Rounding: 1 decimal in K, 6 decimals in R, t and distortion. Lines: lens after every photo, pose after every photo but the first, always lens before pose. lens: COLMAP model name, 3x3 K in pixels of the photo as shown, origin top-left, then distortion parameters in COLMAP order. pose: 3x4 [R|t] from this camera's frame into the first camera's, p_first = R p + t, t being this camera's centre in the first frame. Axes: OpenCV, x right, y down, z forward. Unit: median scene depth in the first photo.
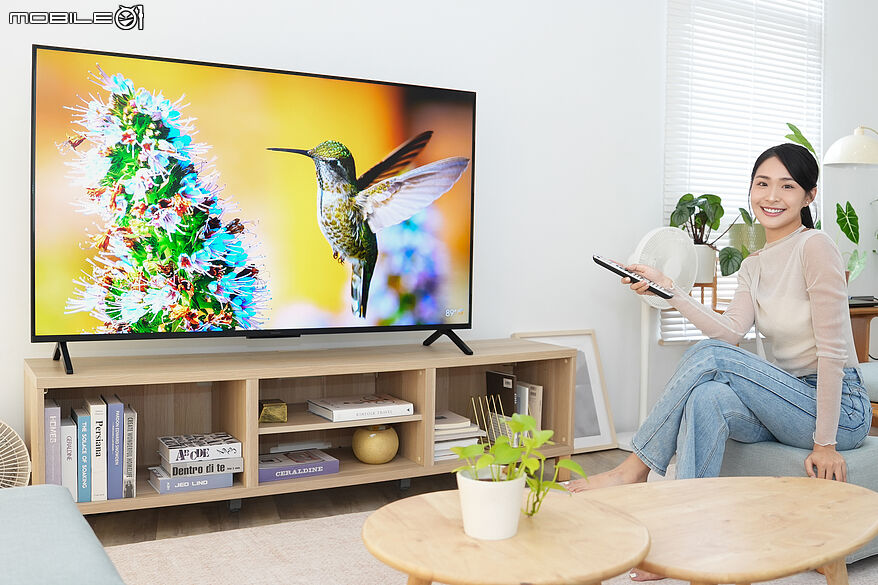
lens RADIAL K [[903.1, 0, 427.2], [0, 903.1, 293.9], [0, 0, 1]] dist [-0.086962, -0.005775]
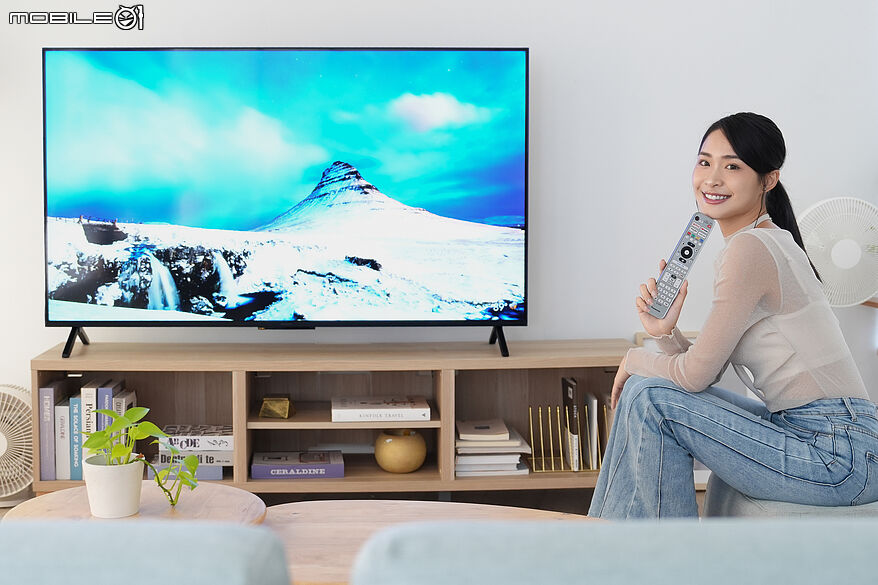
lens RADIAL K [[1248.2, 0, 356.3], [0, 1248.2, 252.2], [0, 0, 1]] dist [-0.041155, -0.011848]
pose [[0.880838, 0.005223, -0.473388, 0.553435], [-0.007695, 0.999965, -0.003285, -0.030764], [0.473355, 0.006536, 0.880848, -0.132860]]
